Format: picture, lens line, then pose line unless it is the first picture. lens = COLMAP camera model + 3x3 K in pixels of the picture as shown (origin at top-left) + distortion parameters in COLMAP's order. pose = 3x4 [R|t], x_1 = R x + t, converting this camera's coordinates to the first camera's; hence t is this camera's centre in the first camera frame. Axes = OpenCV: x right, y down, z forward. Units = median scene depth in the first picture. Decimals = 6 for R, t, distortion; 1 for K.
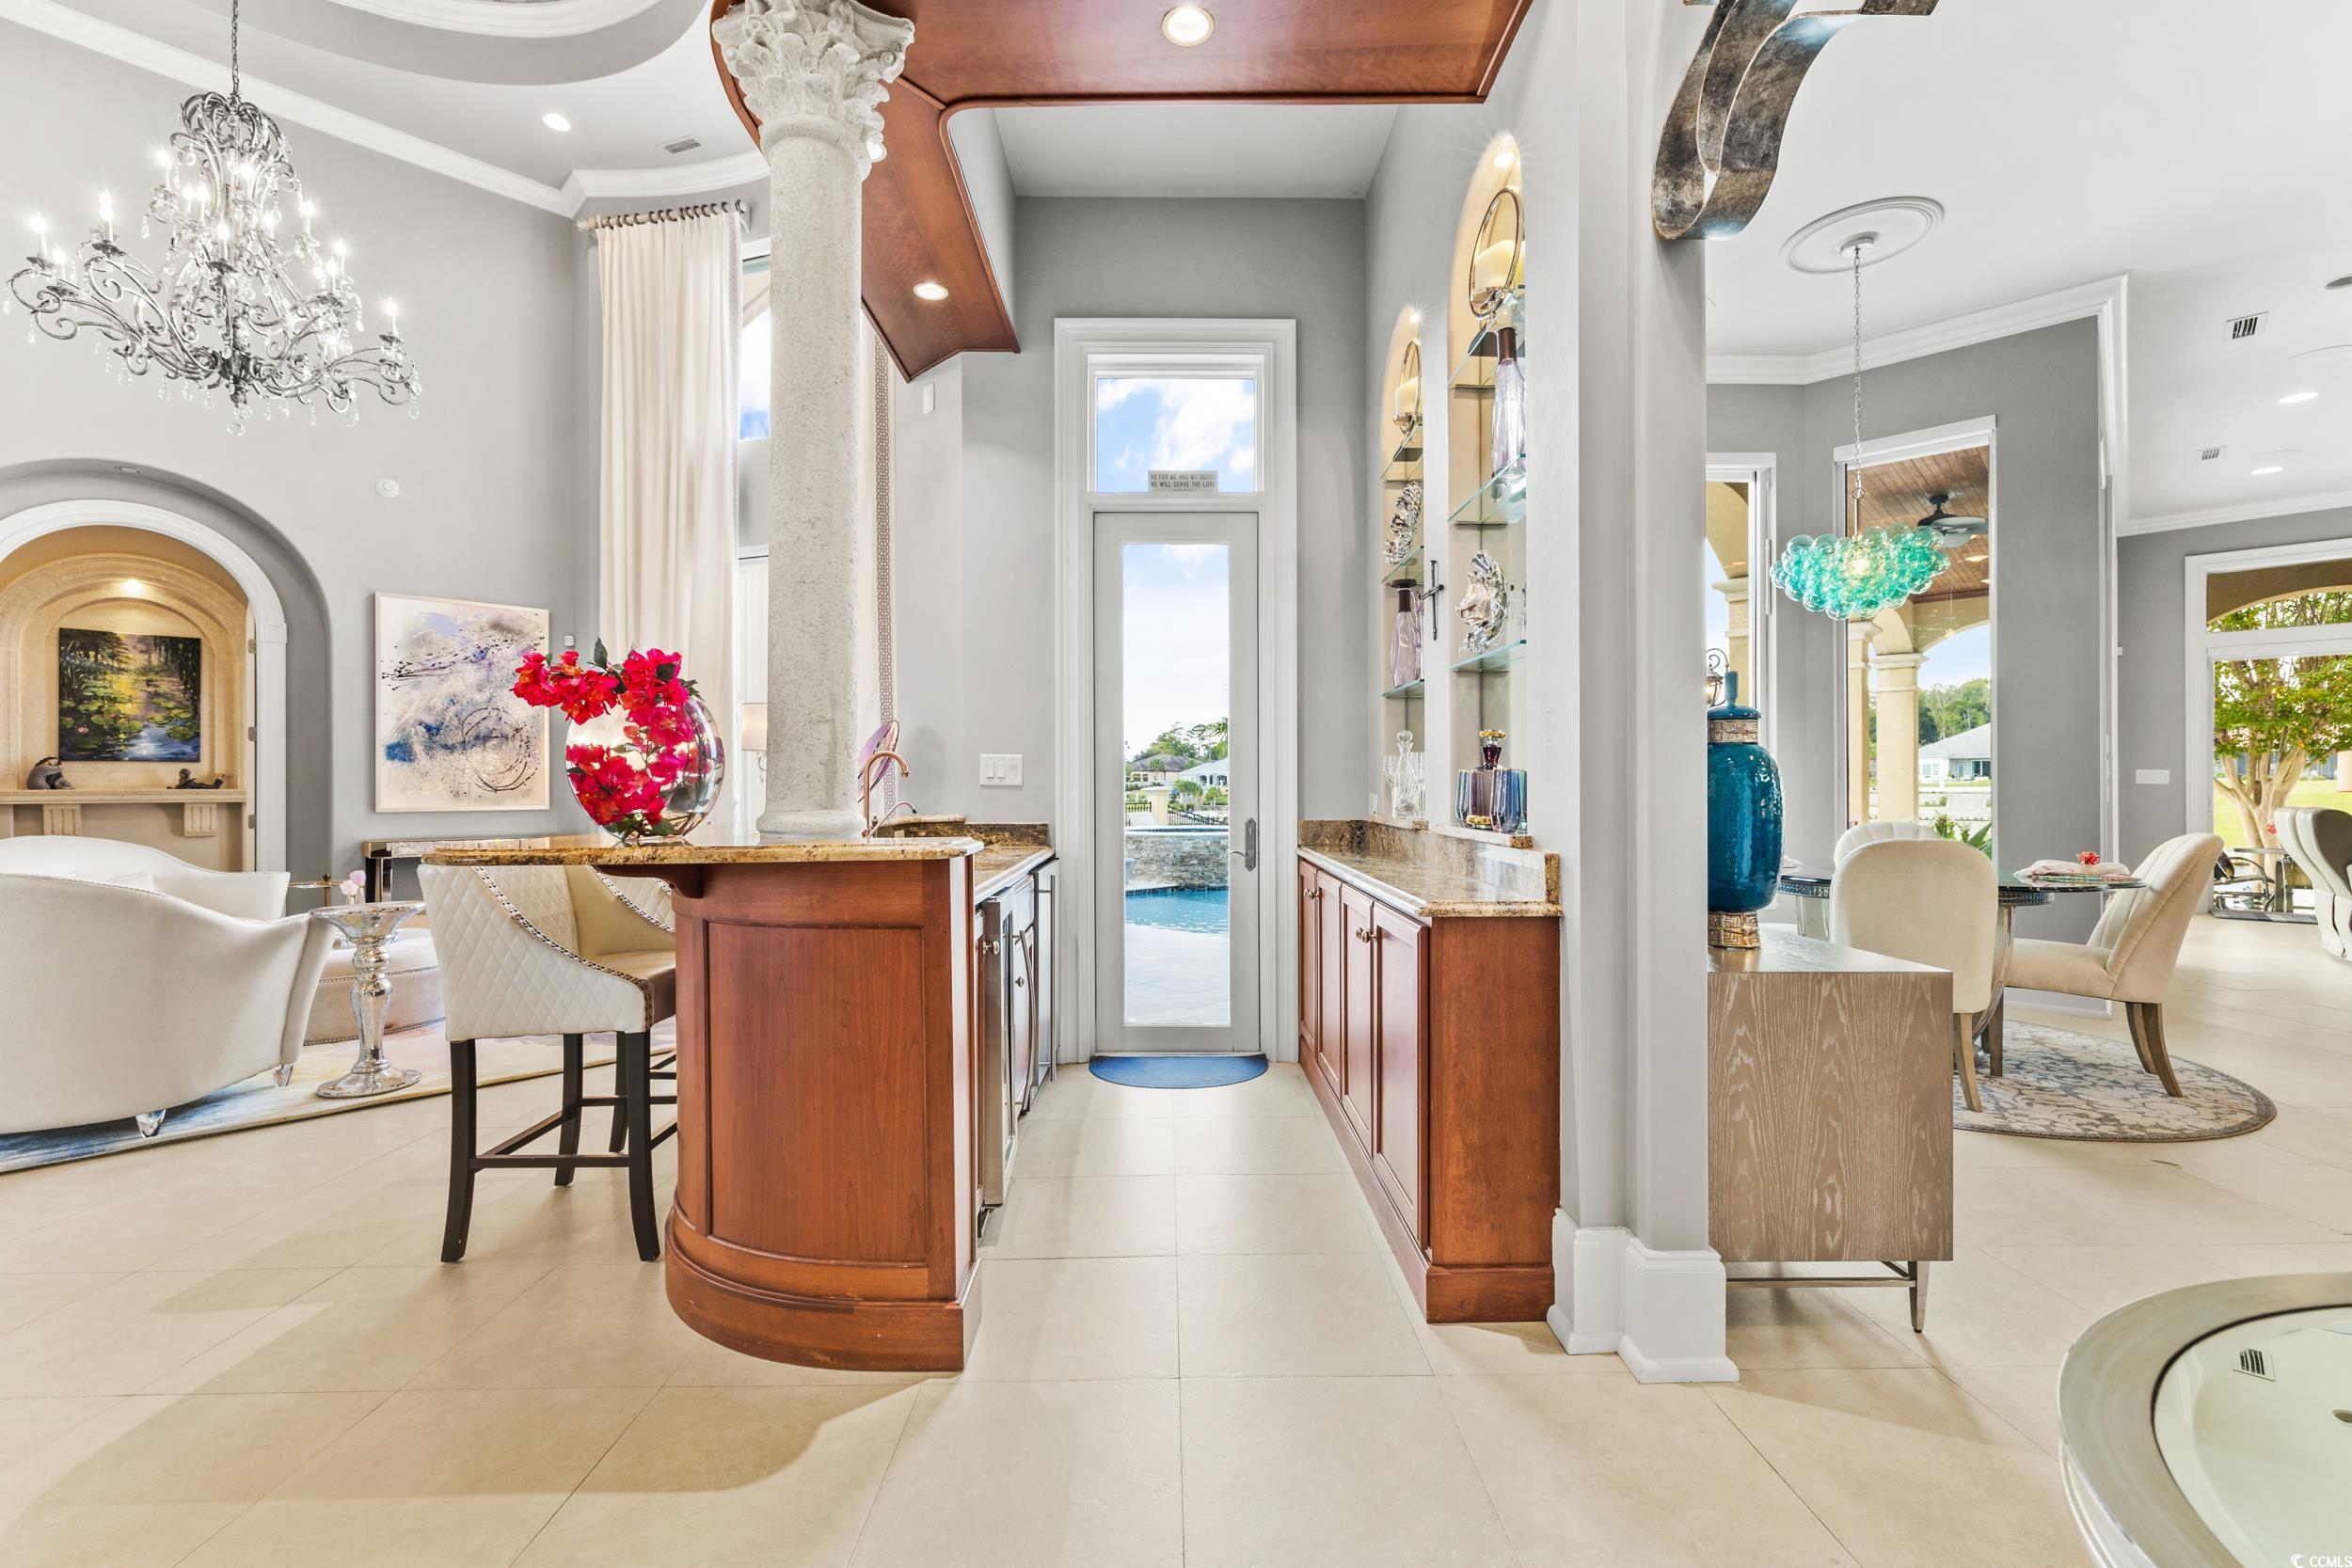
lens RADIAL K [[986.9, 0, 1186.7], [0, 986.9, 784.5], [0, 0, 1]] dist [0.001859, 0.000249]
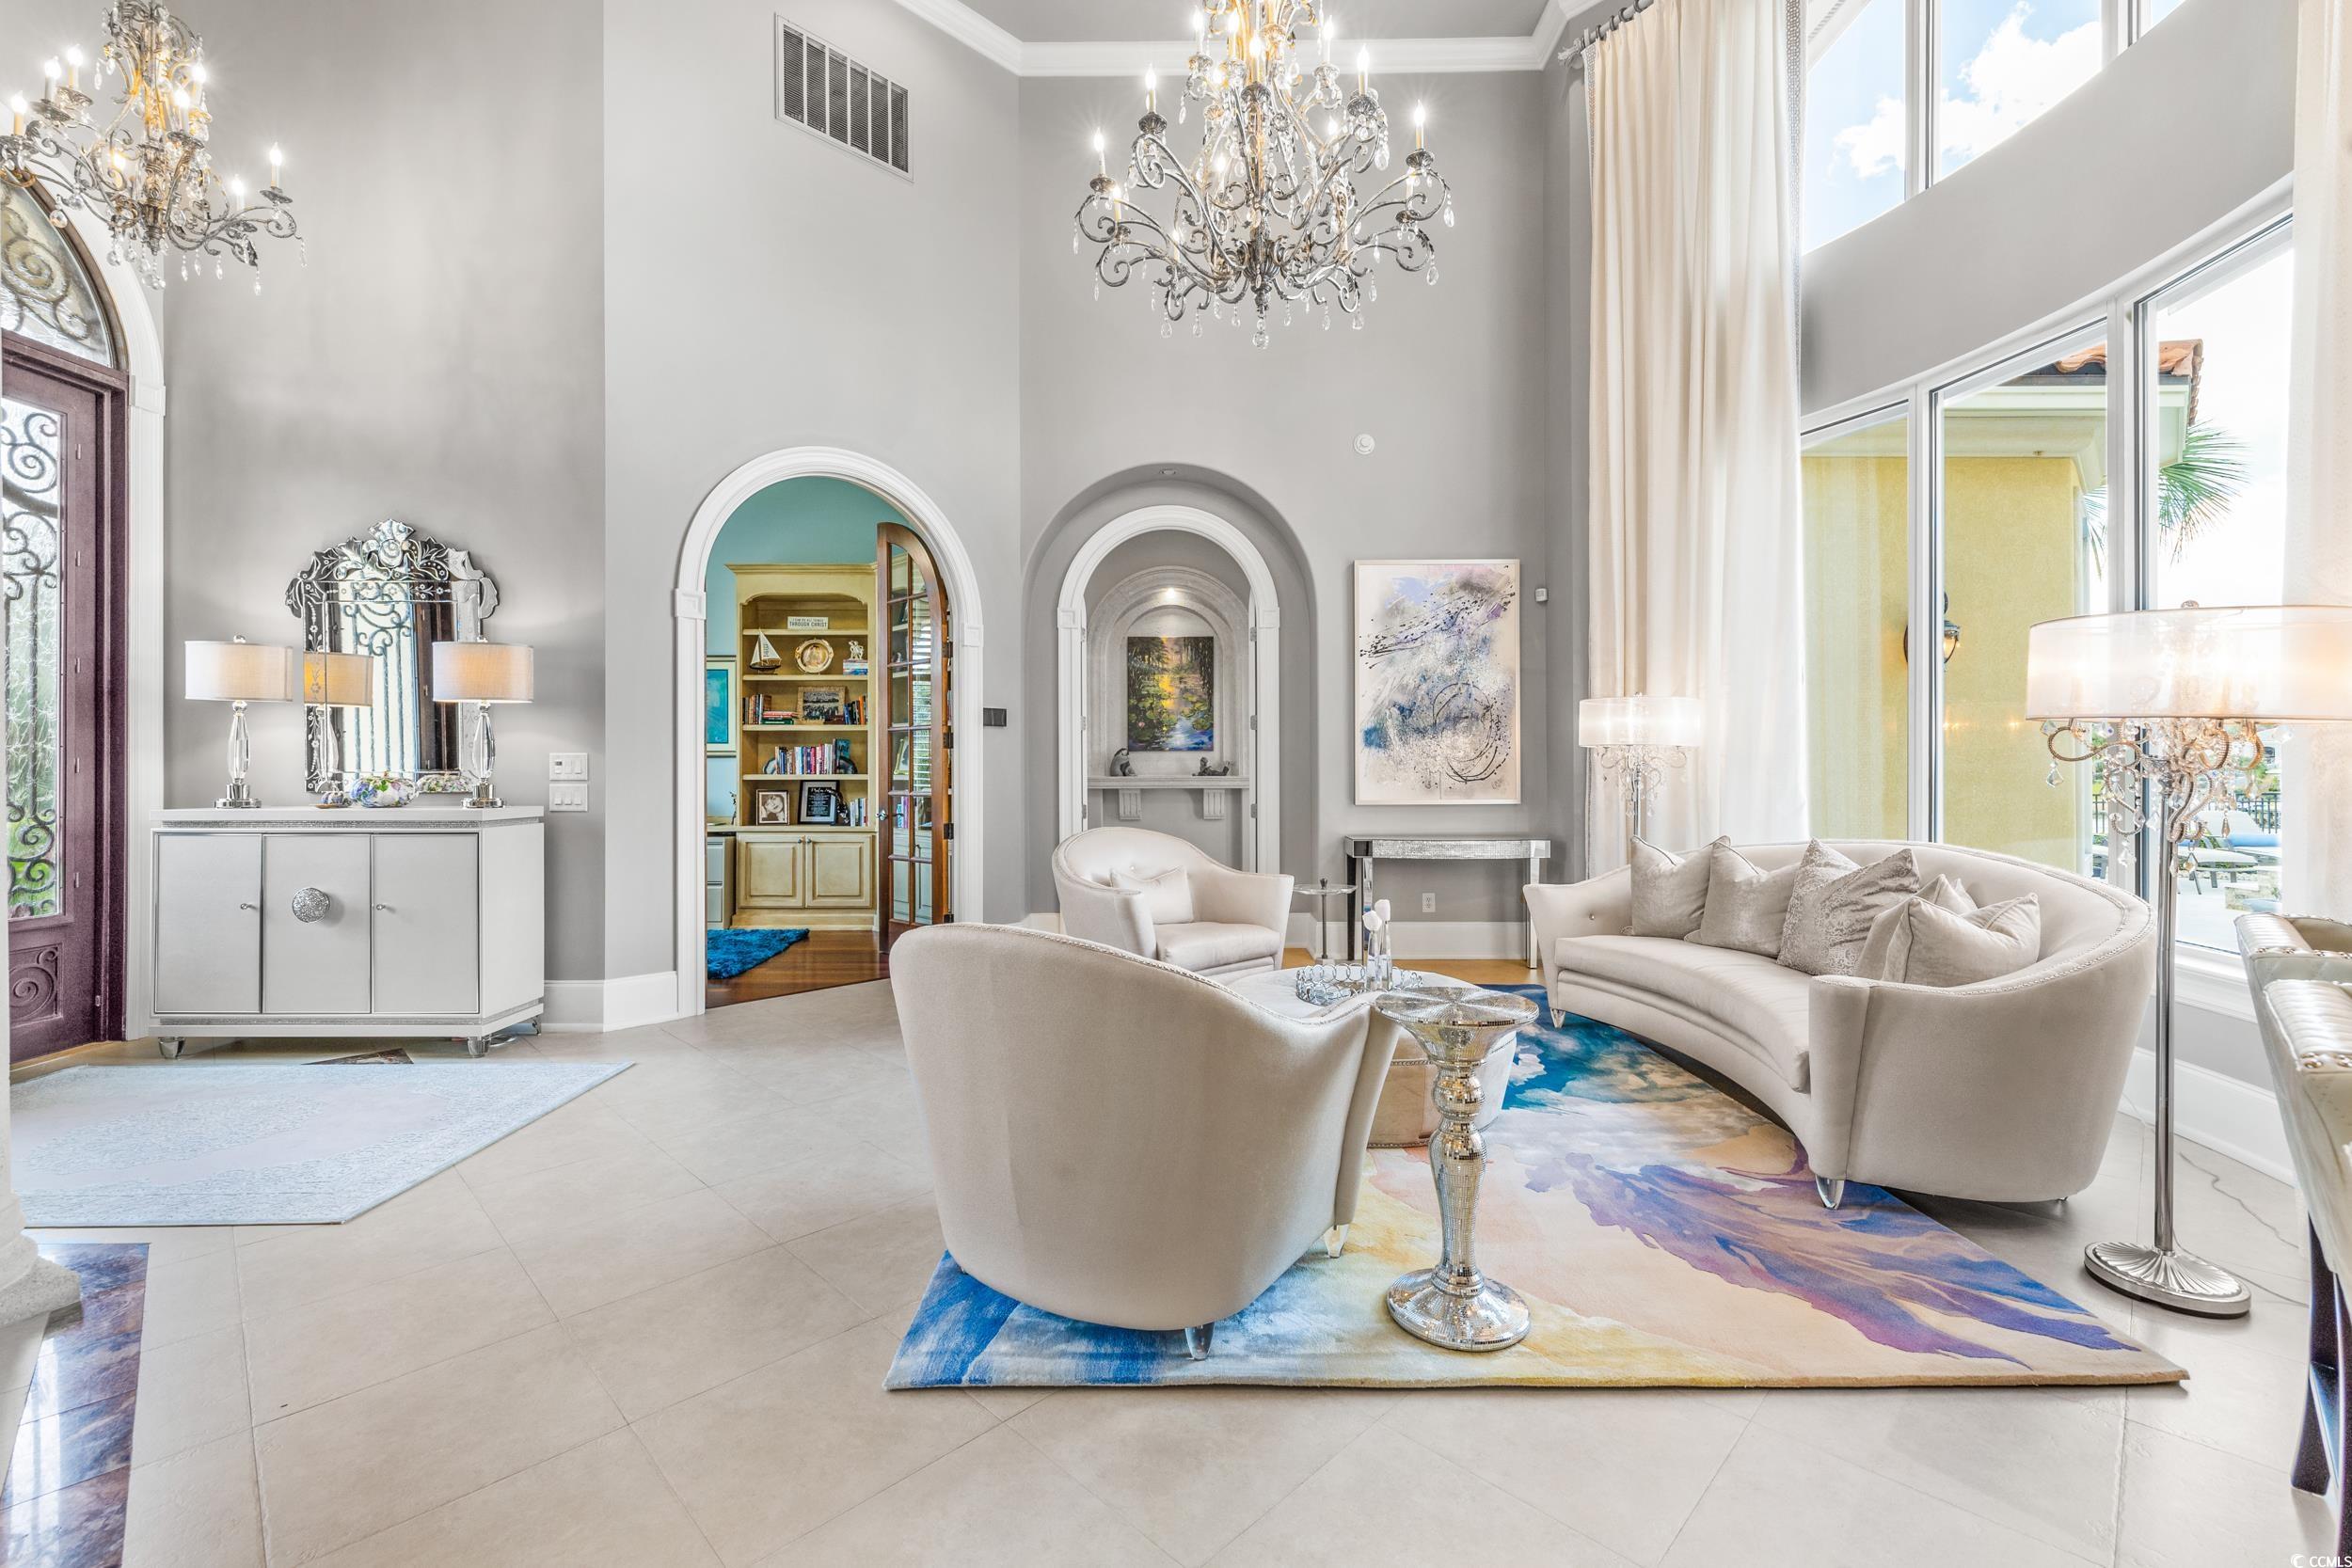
lens RADIAL K [[987.3, 0, 1173.7], [0, 987.3, 765.6], [0, 0, 1]] dist [0.001275, 0.000552]
pose [[0.687733, -0.000956, -0.725963, -0.266768], [0.002819, 0.999995, 0.001354, -0.009044], [0.725959, -0.002978, 0.687732, 0.247094]]
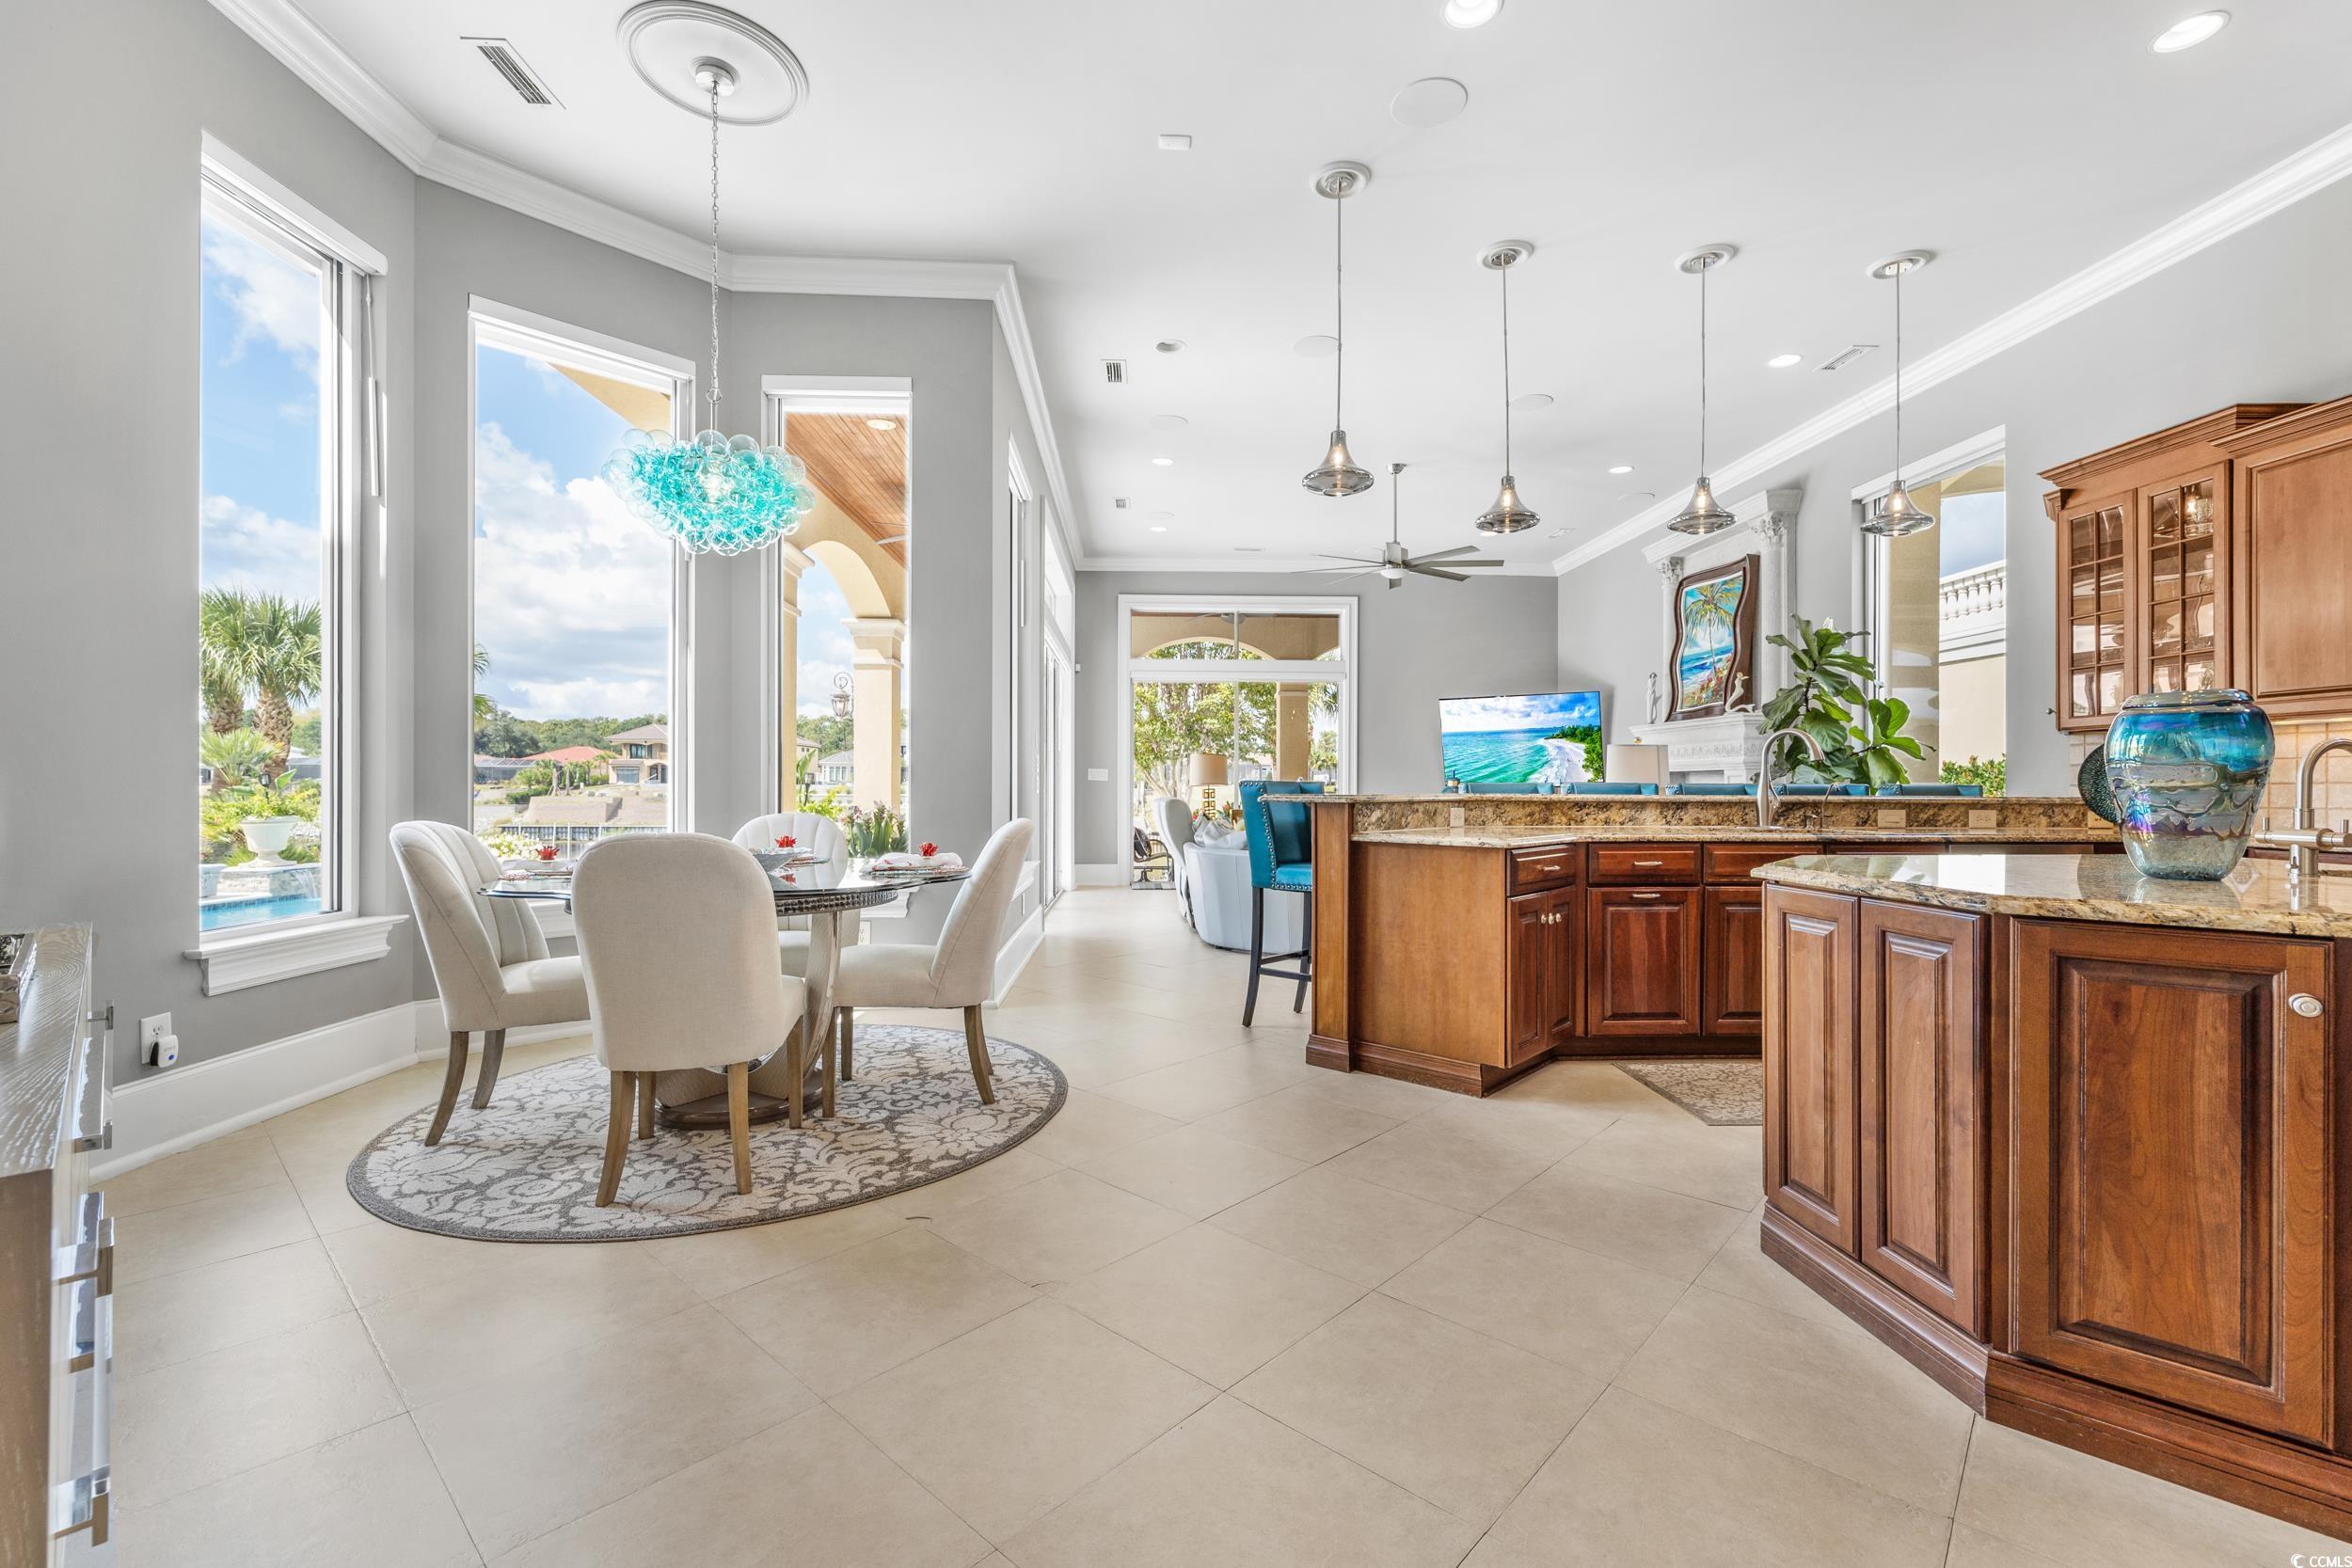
lens RADIAL K [[999.4, 0, 1187.2], [0, 999.4, 785.5], [0, 0, 1]] dist [0.001181, 0.000471]
pose [[0.689769, 0.006680, 0.723998, 0.220031], [-0.006688, 0.999974, -0.002855, 0.009834], [-0.723998, -0.002873, 0.689796, 0.109334]]
